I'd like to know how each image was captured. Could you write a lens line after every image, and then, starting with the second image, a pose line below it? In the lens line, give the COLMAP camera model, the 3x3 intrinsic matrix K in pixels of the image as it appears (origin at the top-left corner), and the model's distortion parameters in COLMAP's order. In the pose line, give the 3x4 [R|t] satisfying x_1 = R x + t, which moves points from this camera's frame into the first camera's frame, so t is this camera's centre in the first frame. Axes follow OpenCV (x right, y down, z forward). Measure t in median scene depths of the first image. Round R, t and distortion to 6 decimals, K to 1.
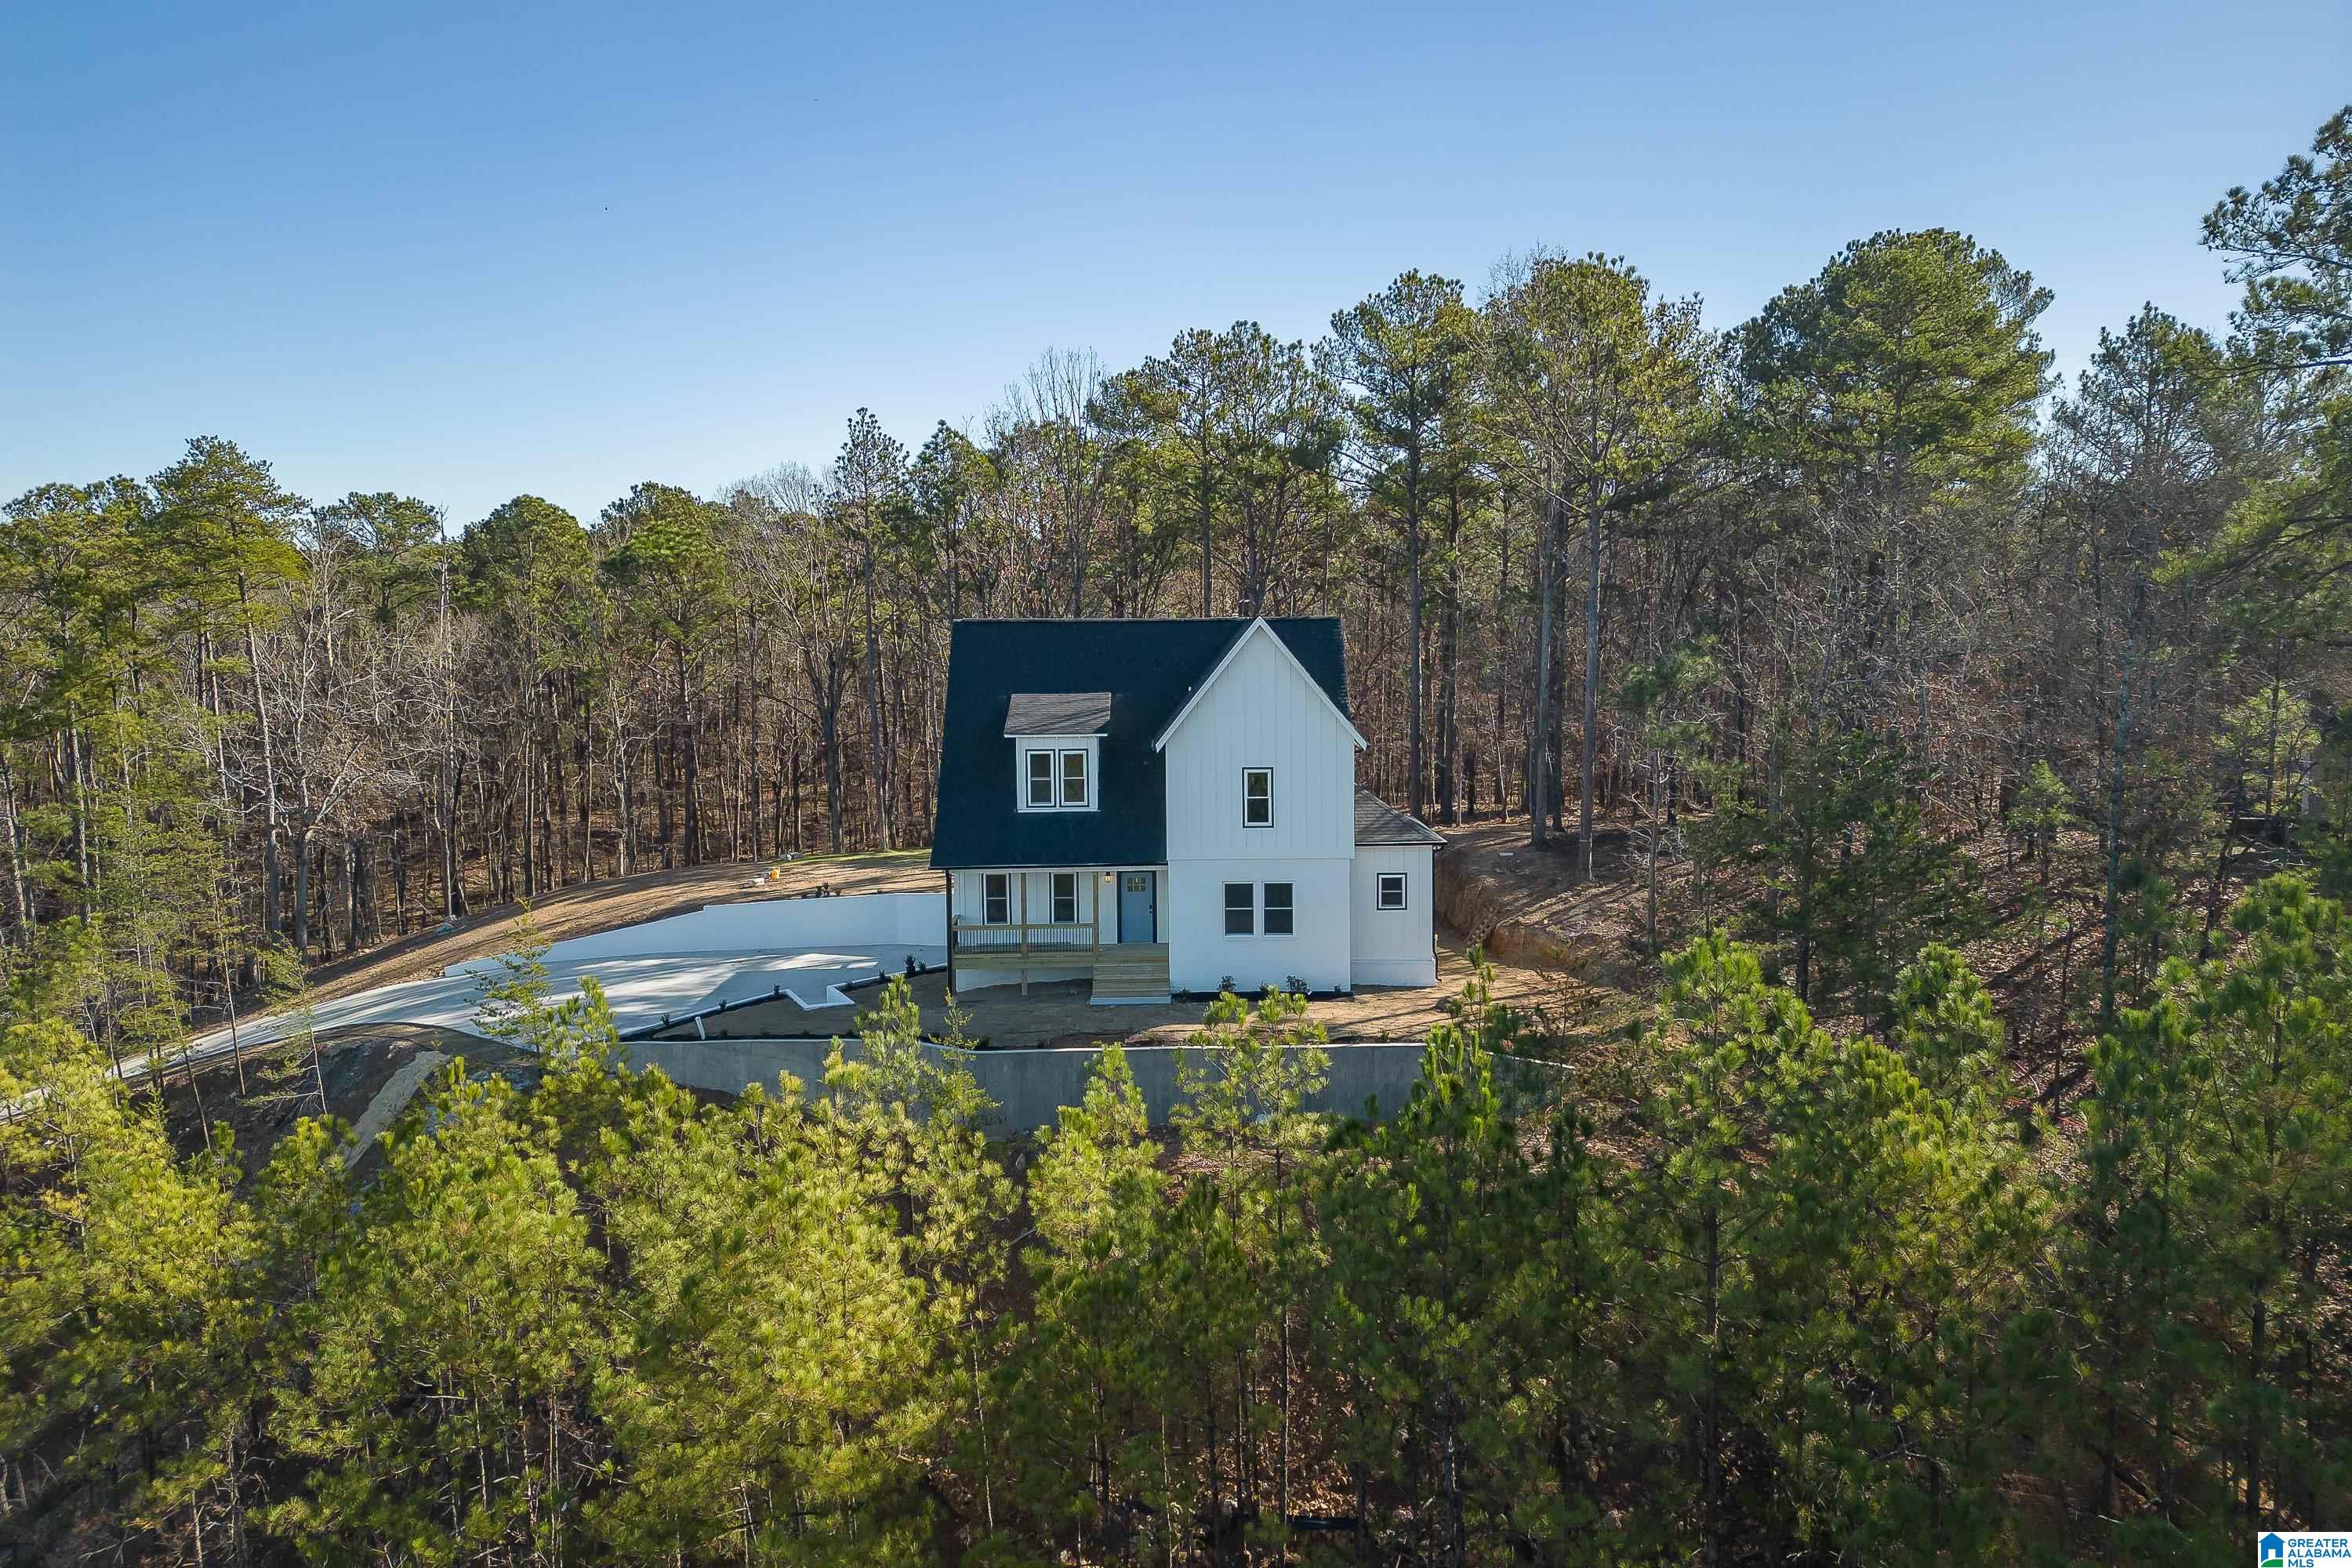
lens RADIAL K [[1680.6, 0, 1173.1], [0, 1680.6, 763.5], [0, 0, 1]] dist [0.085084, -0.078328]
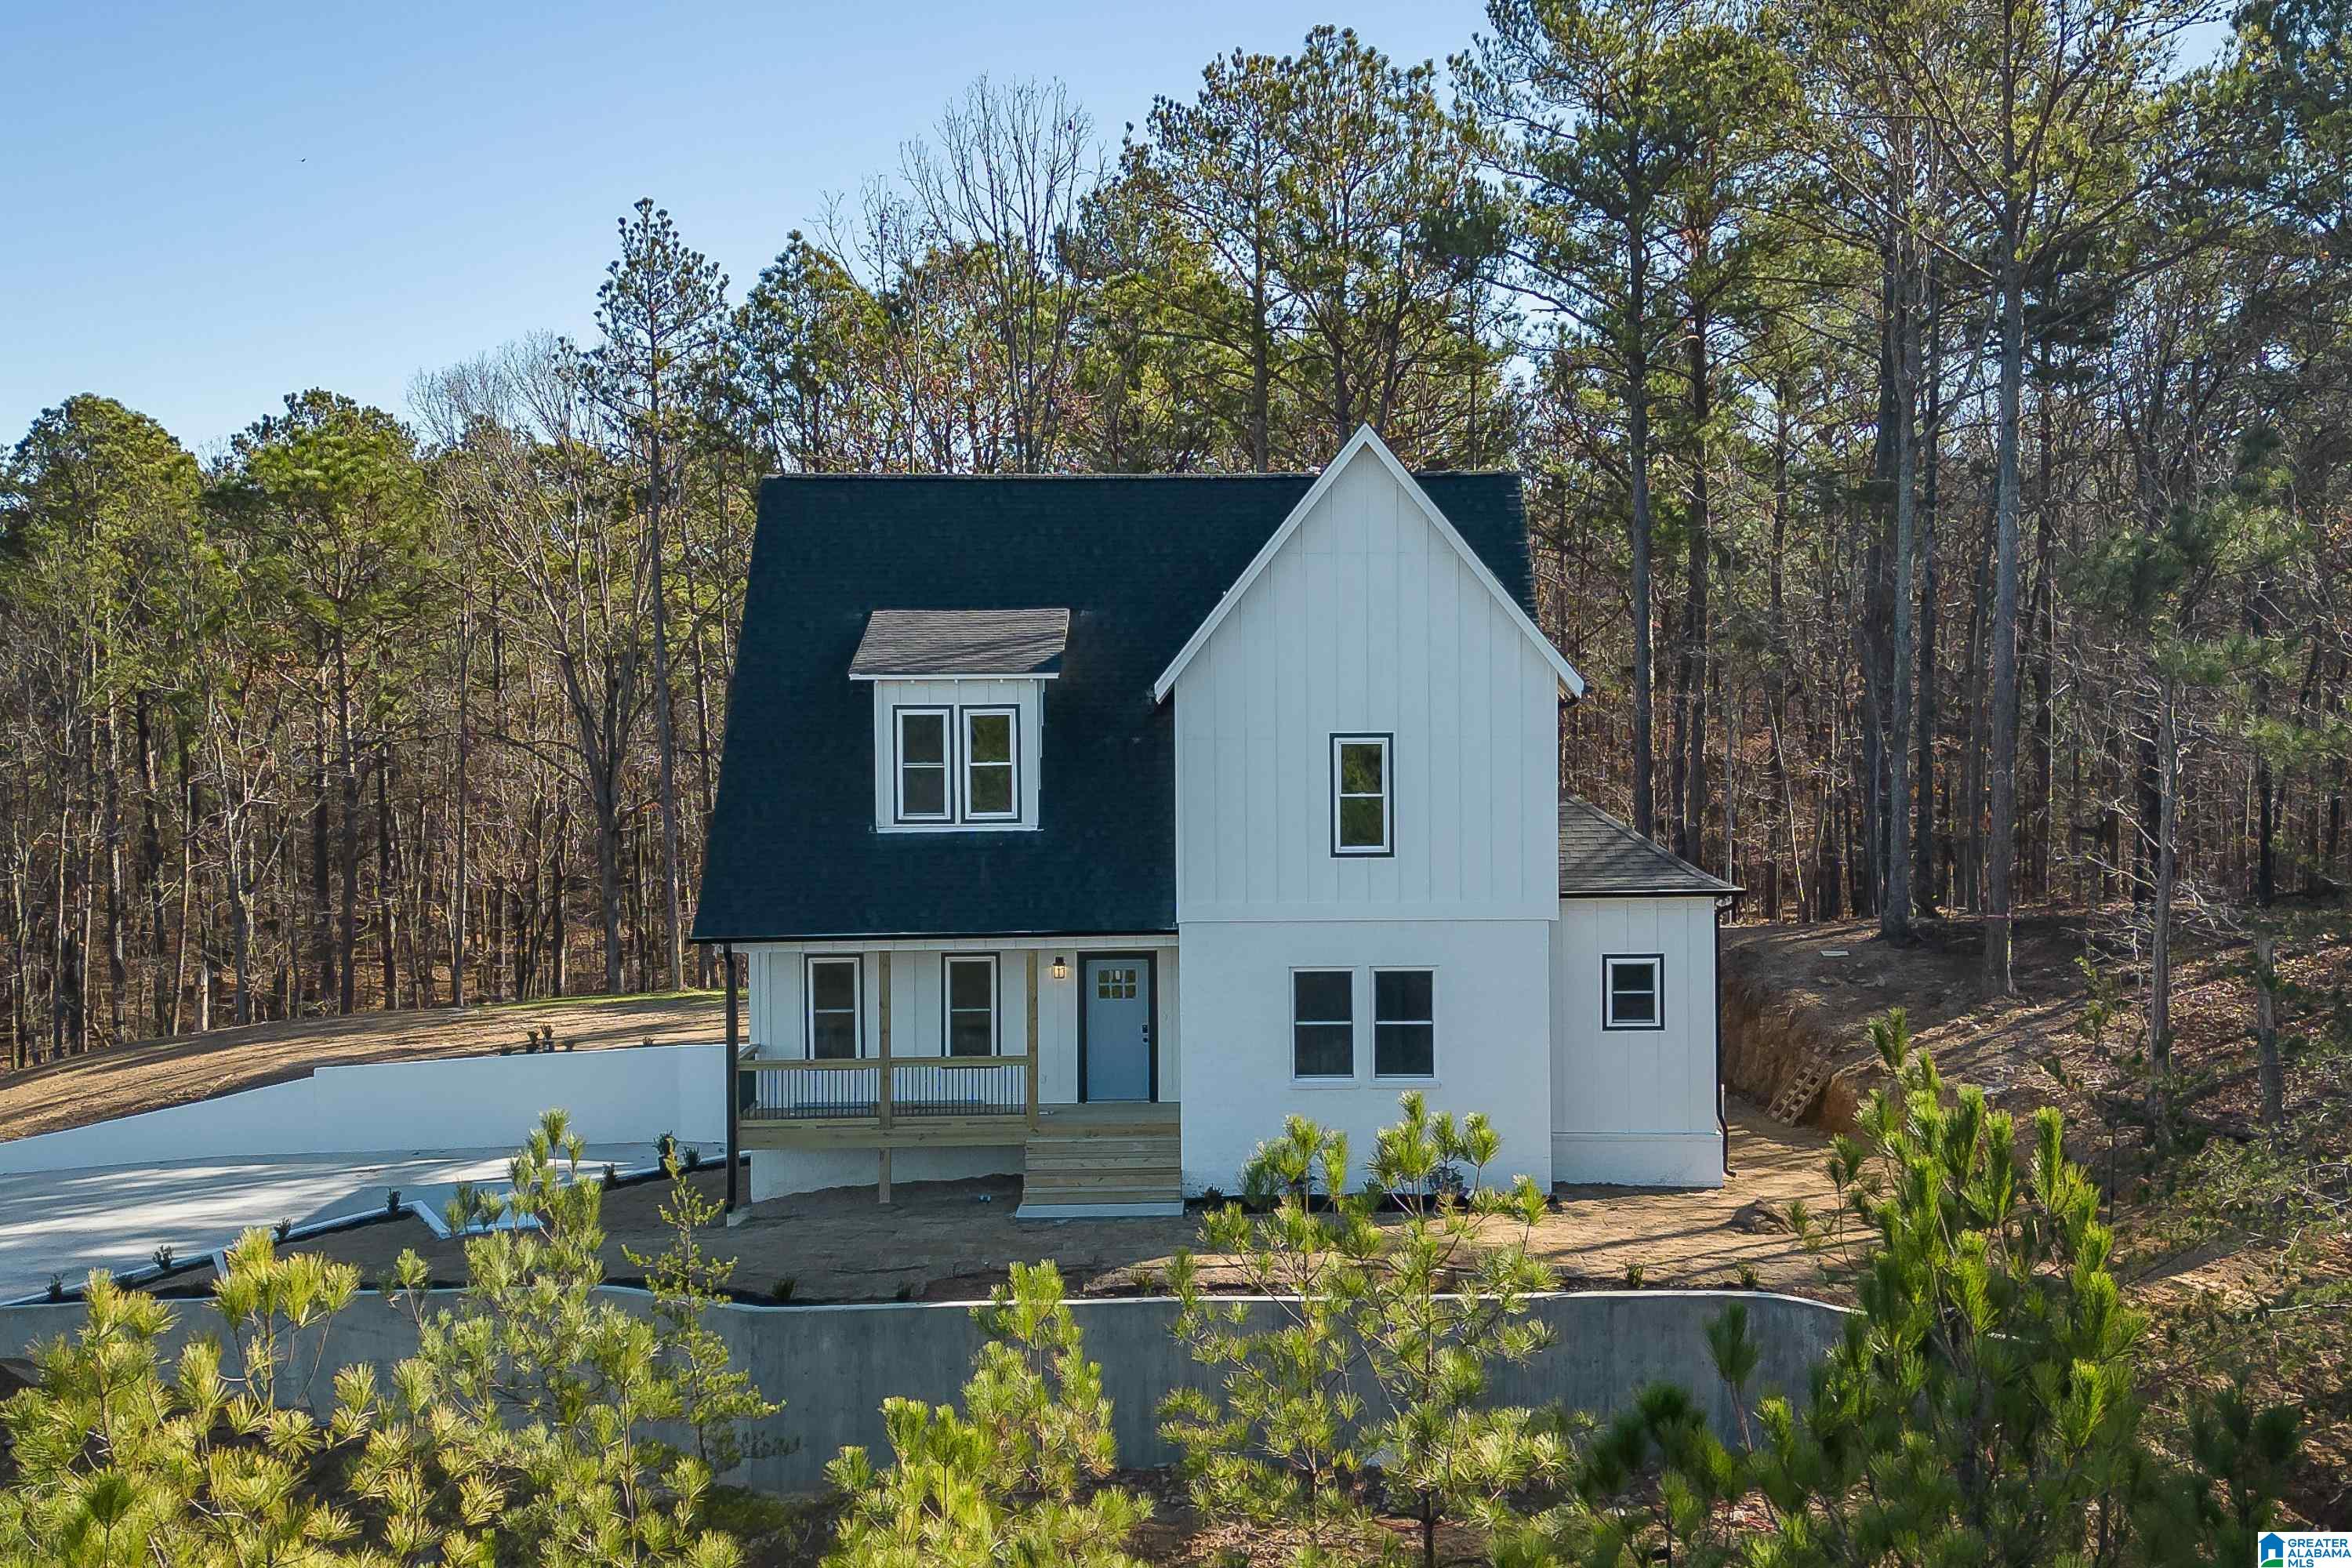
lens RADIAL K [[2599.9, 0, 1227.5], [0, 2599.9, 776.8], [0, 0, 1]] dist [0.137999, -0.413338]
pose [[0.999984, 0.002057, 0.005180, 0.007163], [-0.001728, 0.998023, -0.062830, 0.061828], [-0.005299, 0.062820, 0.998011, 0.236684]]
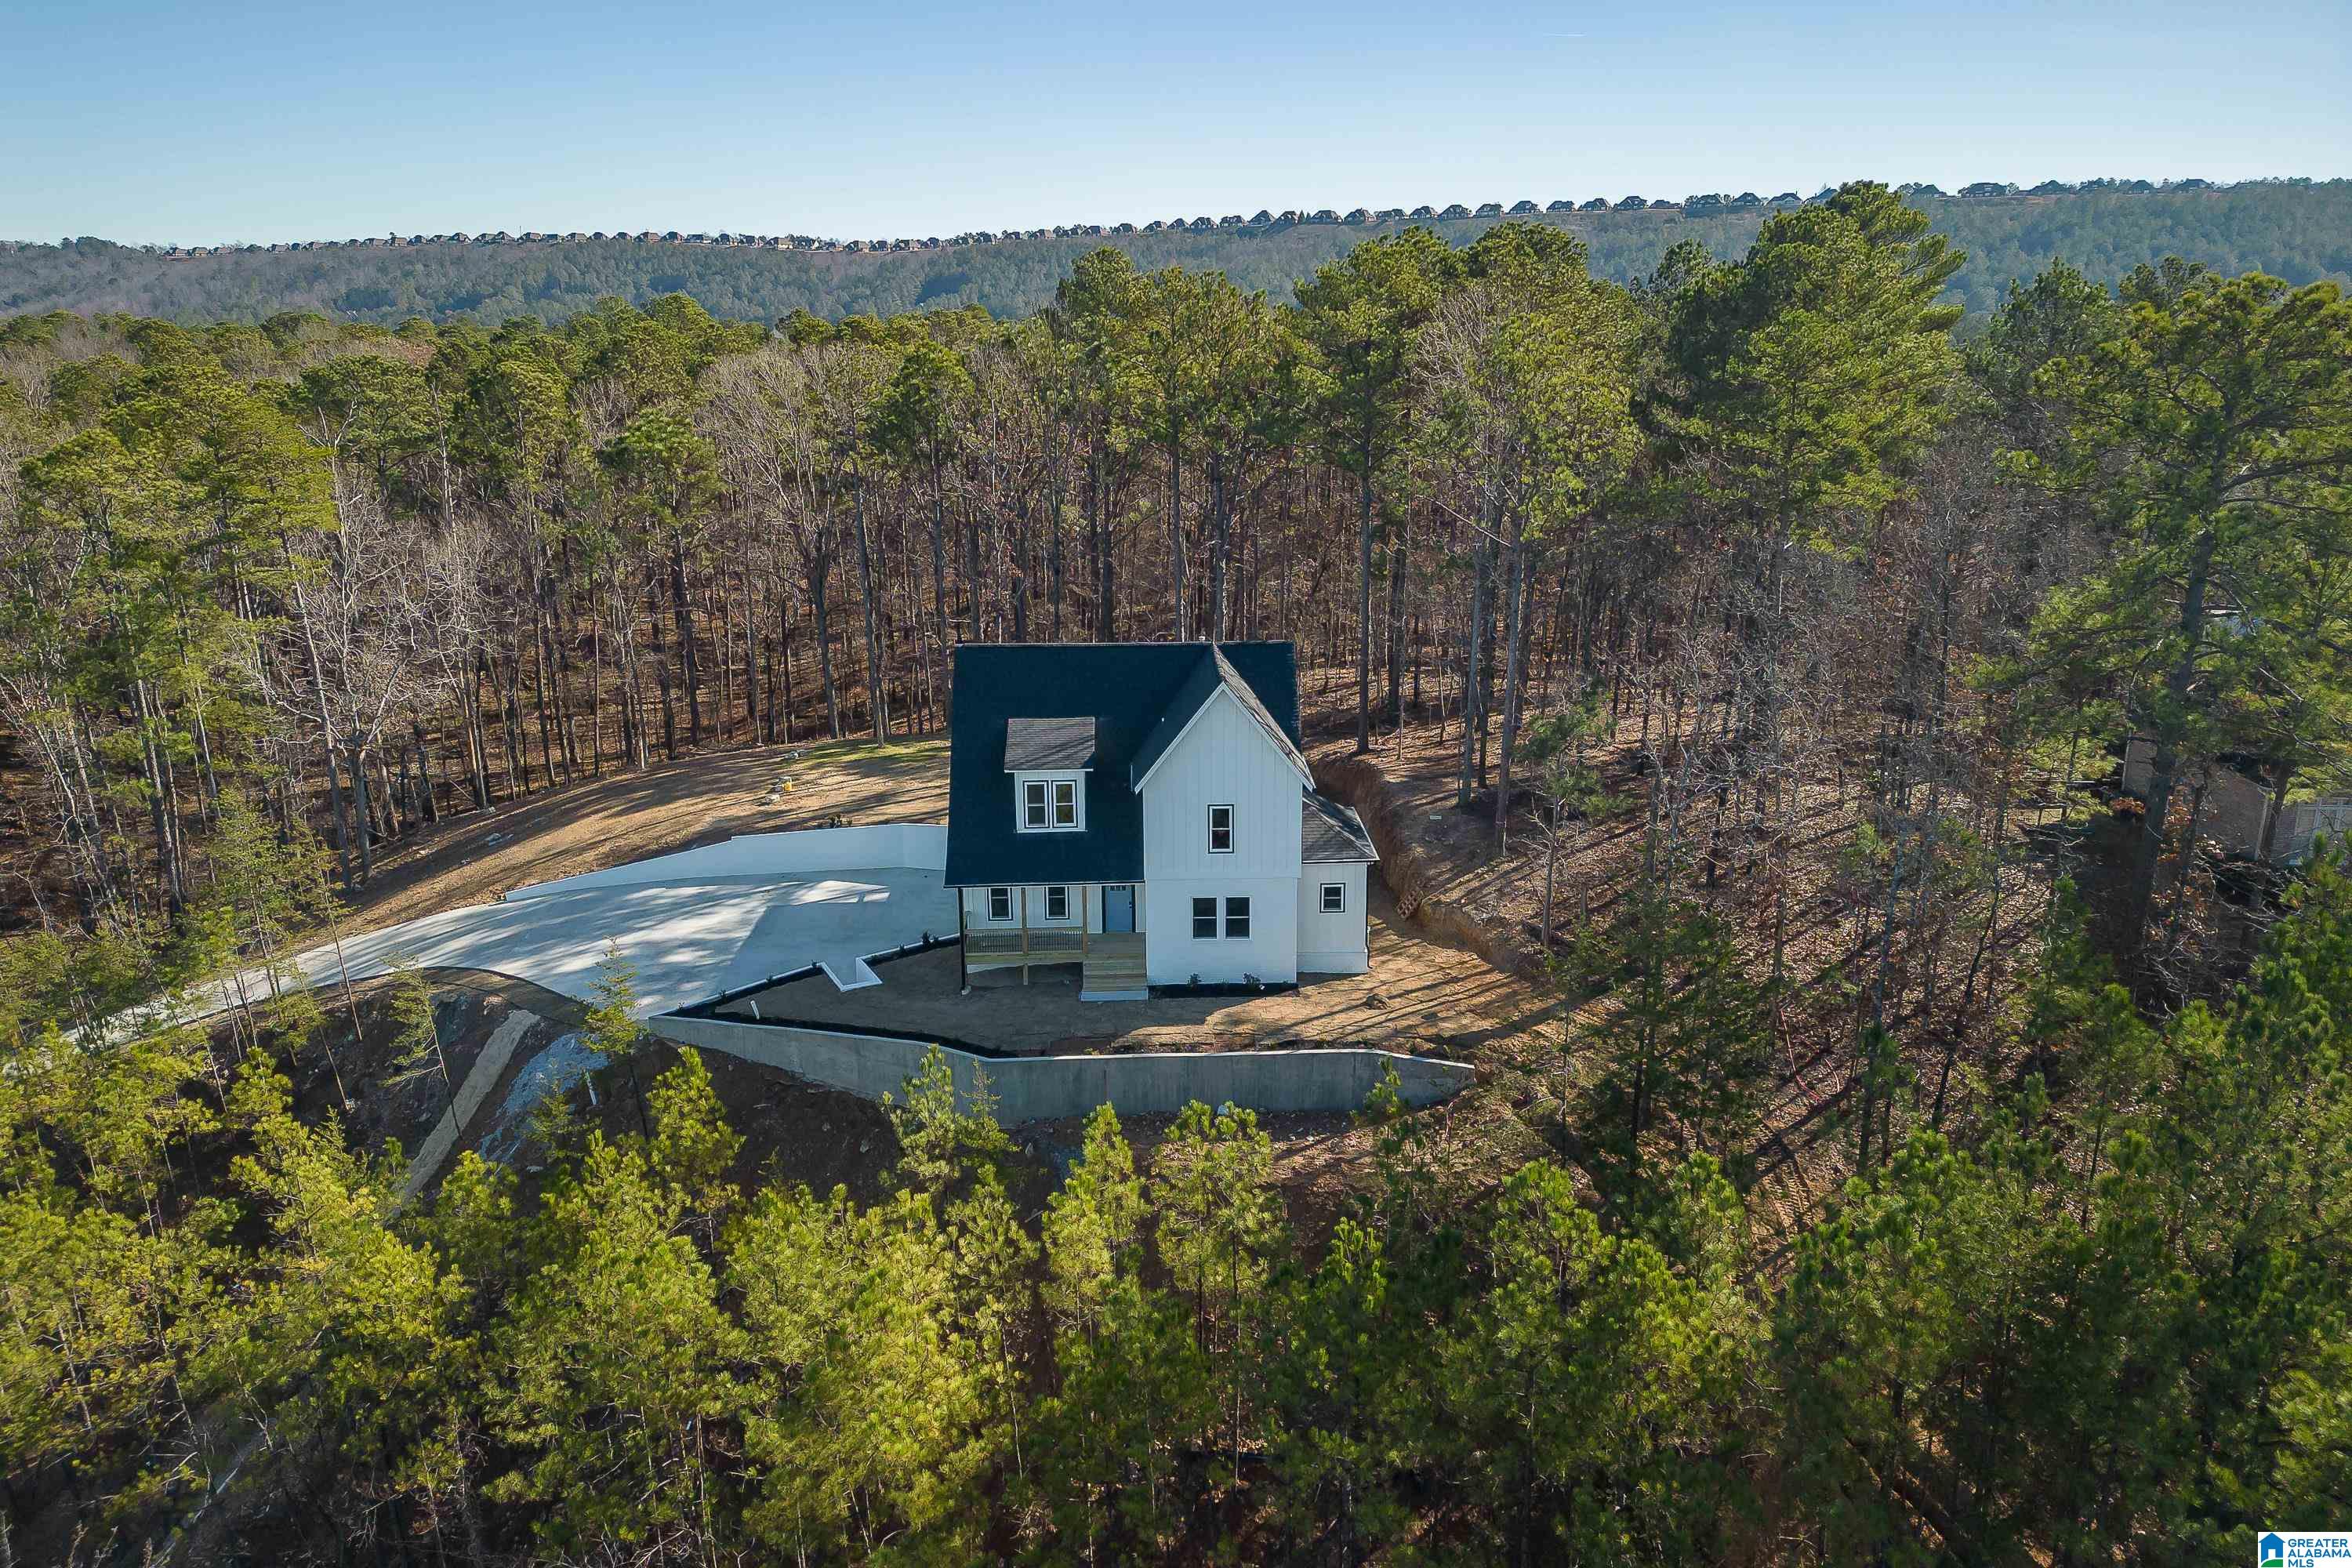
lens RADIAL K [[1686.9, 0, 1176.0], [0, 1686.9, 784.0], [0, 0, 1]] dist [0.097116, -0.088101]
pose [[0.999751, -0.004224, 0.021892, -0.006976], [-0.000078, 0.981217, 0.192908, -0.236955], [-0.022296, -0.192862, 0.980973, -0.158992]]
